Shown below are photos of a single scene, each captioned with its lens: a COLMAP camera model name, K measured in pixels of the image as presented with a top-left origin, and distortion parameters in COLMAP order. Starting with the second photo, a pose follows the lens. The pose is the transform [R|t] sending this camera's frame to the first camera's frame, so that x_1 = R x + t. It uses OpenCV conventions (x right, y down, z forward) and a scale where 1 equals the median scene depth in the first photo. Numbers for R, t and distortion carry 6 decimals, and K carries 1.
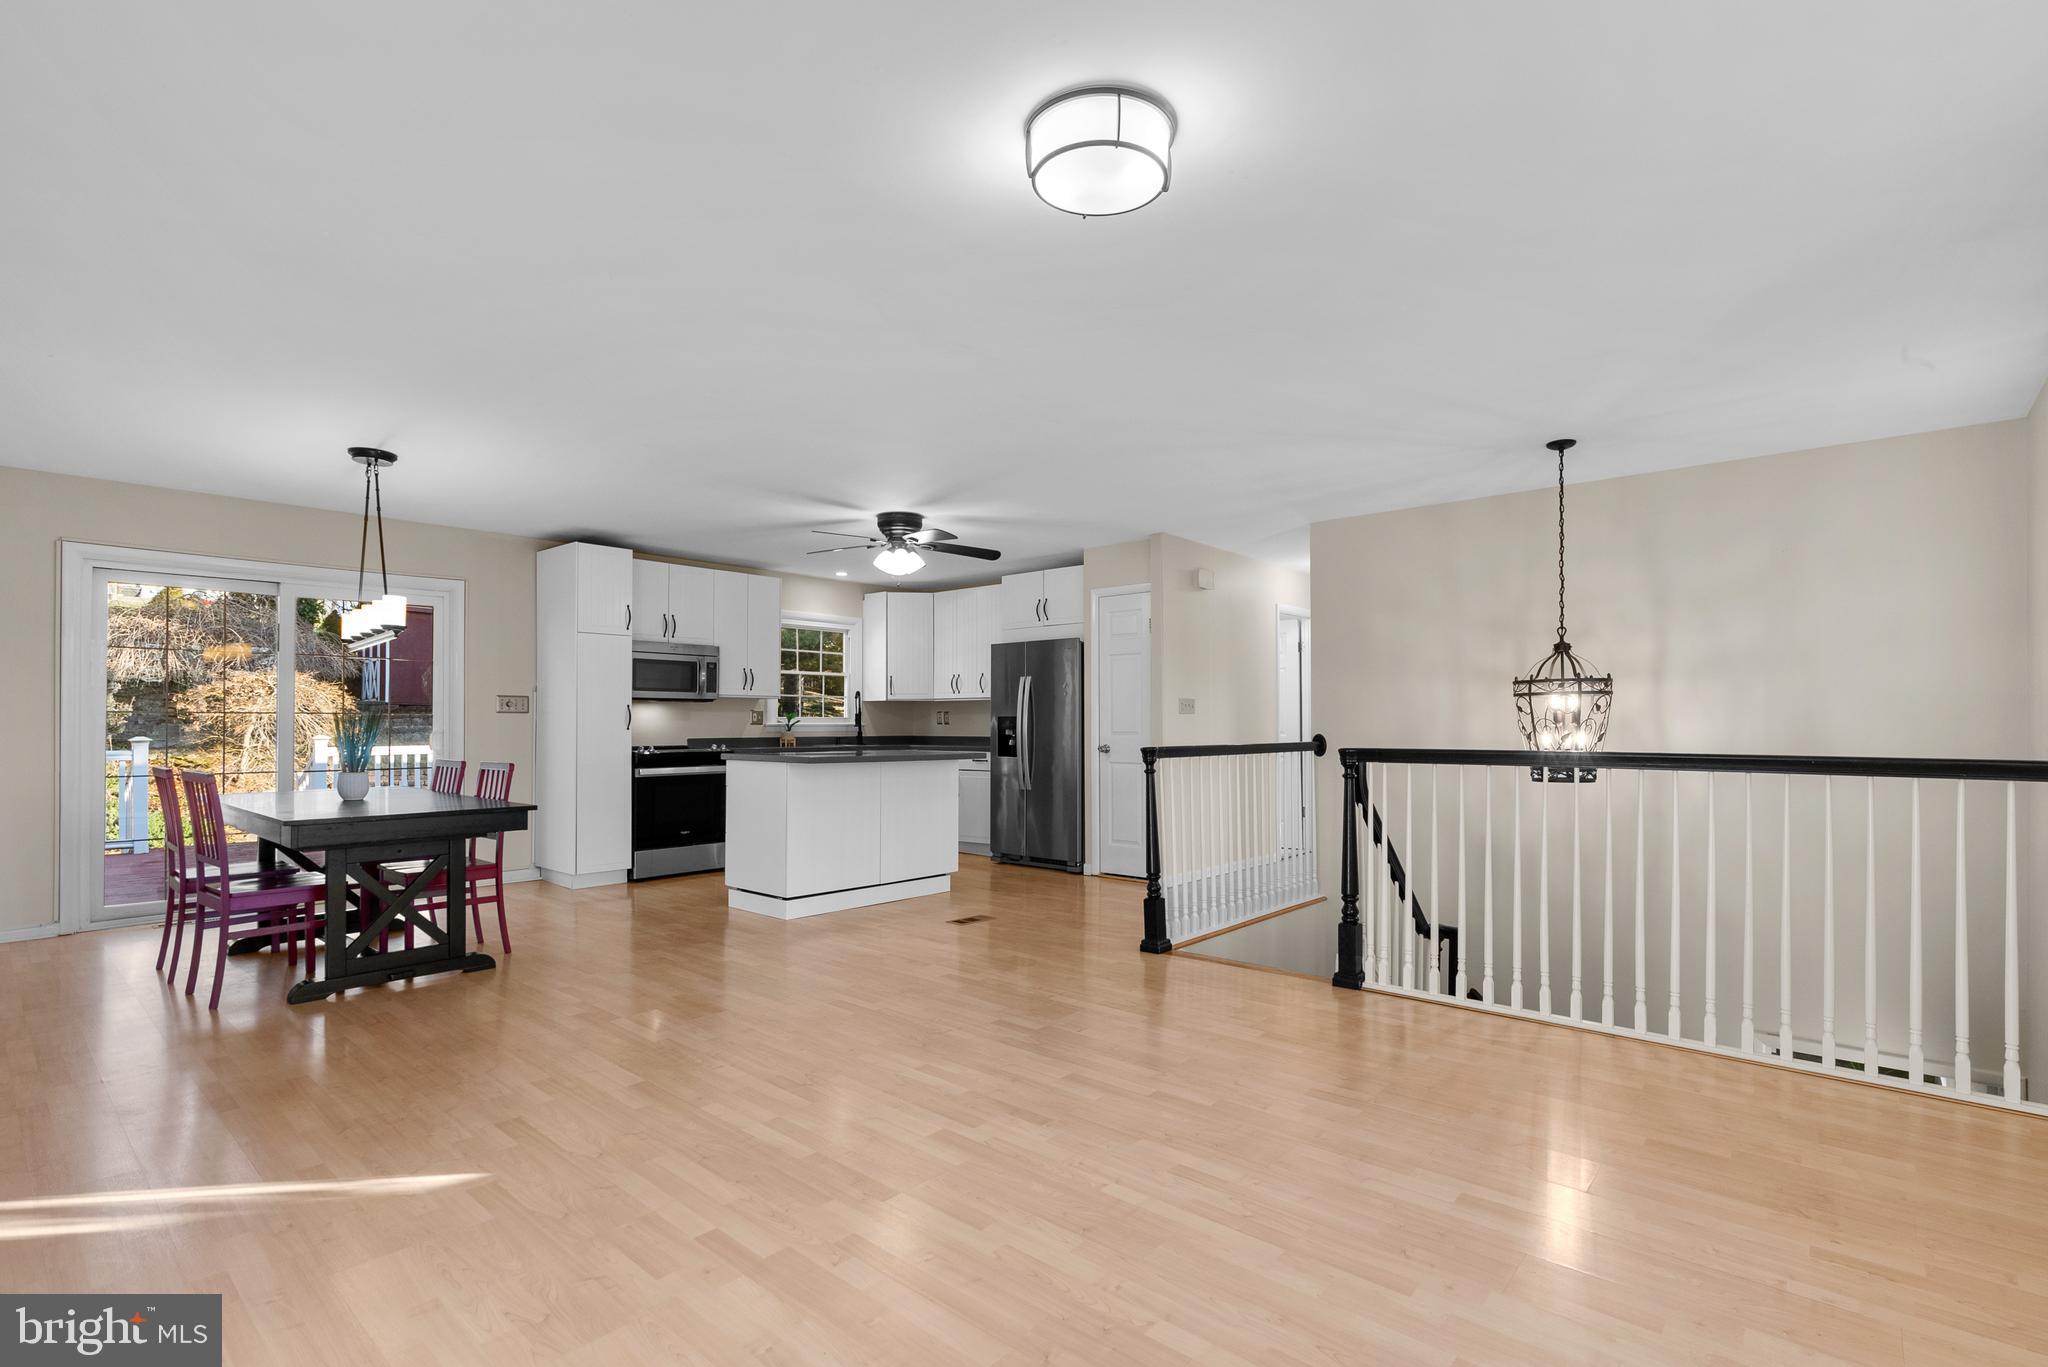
lens RADIAL K [[959.6, 0, 1022.0], [0, 959.6, 713.0], [0, 0, 1]] dist [-0.000159, 0.000481]
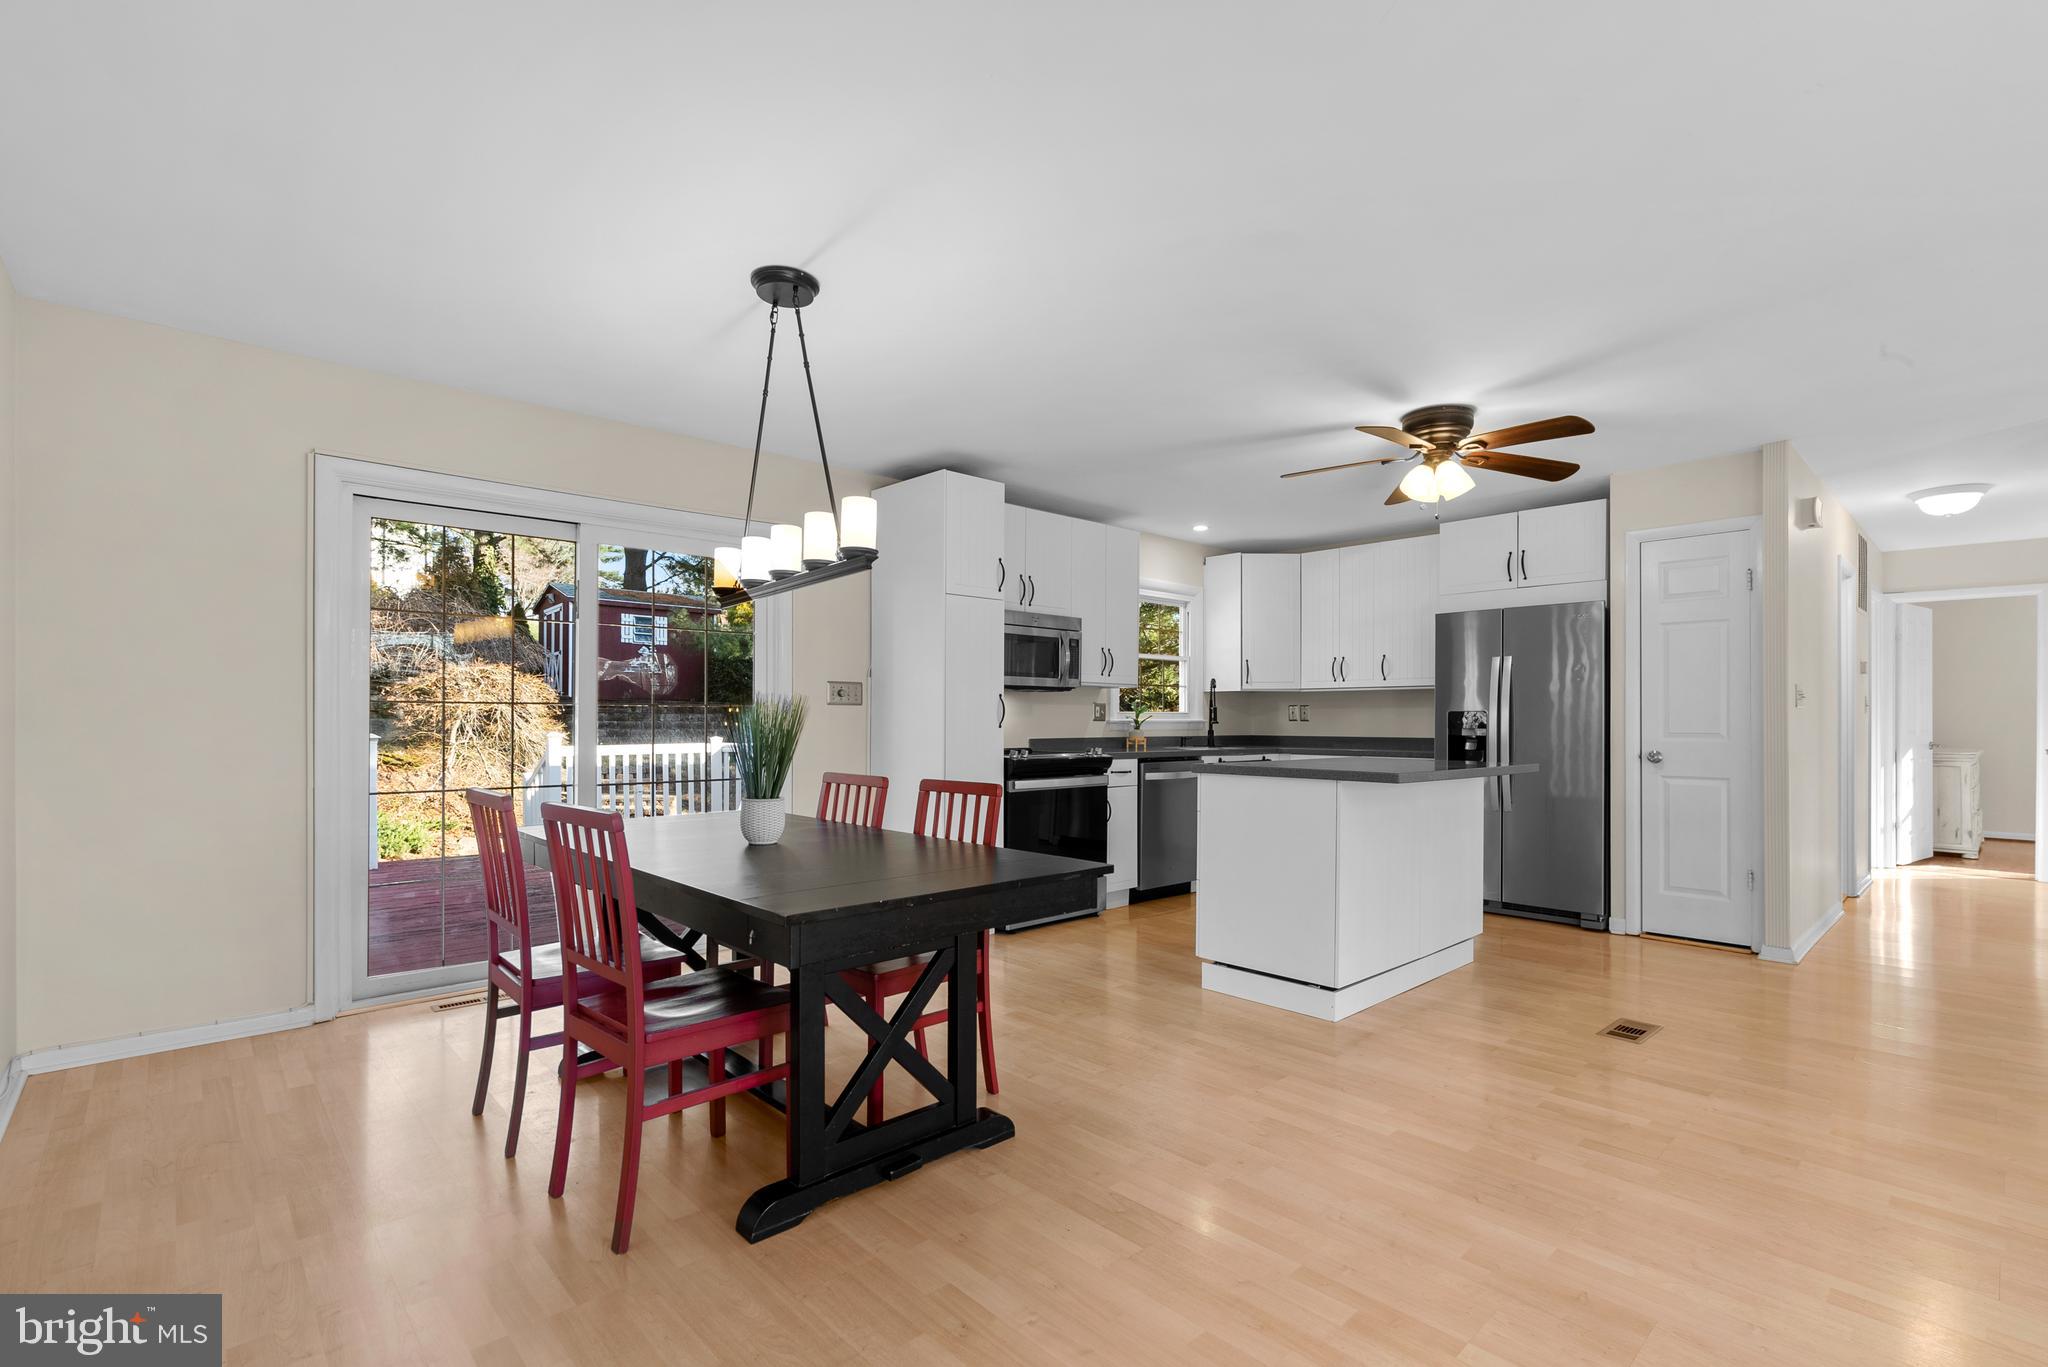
lens RADIAL K [[939.8, 0, 1027.8], [0, 939.8, 720.6], [0, 0, 1]] dist [-0.000368, 0.000308]
pose [[0.995269, 0.002025, -0.097135, -0.303279], [-0.000866, 0.999928, 0.011980, 0.002994], [0.097152, -0.011839, 0.995199, 0.269524]]
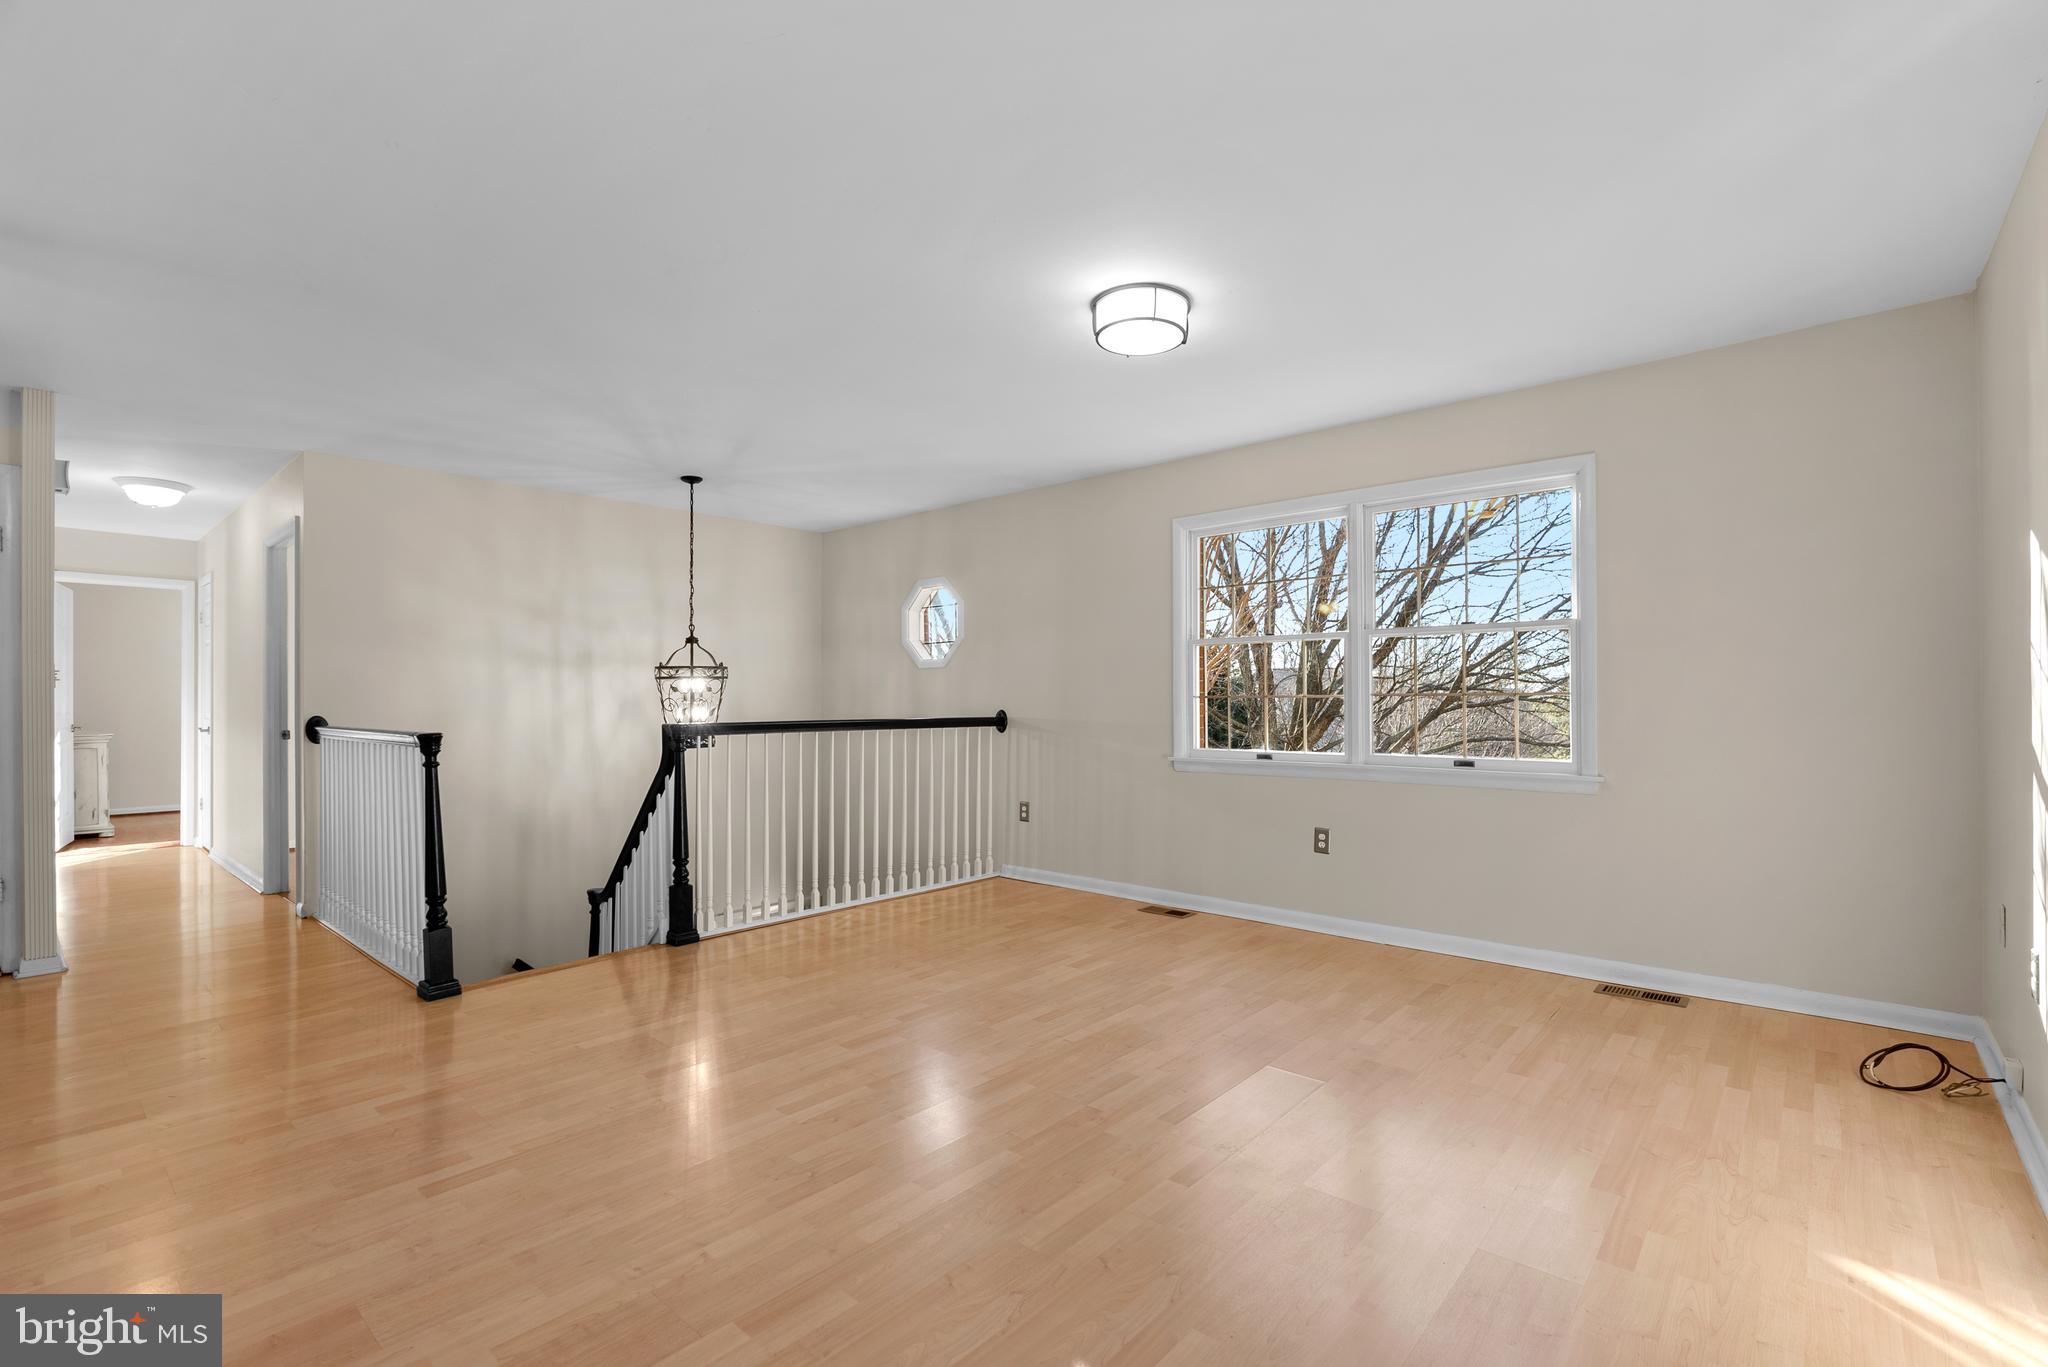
lens RADIAL K [[914.9, 0, 1020.6], [0, 914.9, 702.8], [0, 0, 1]] dist [0.000924, 0.000637]
pose [[0.001425, -0.001005, 0.999998, -0.412540], [-0.008570, 0.999963, 0.001017, 0.004564], [-0.999962, -0.008572, 0.001417, 0.363663]]
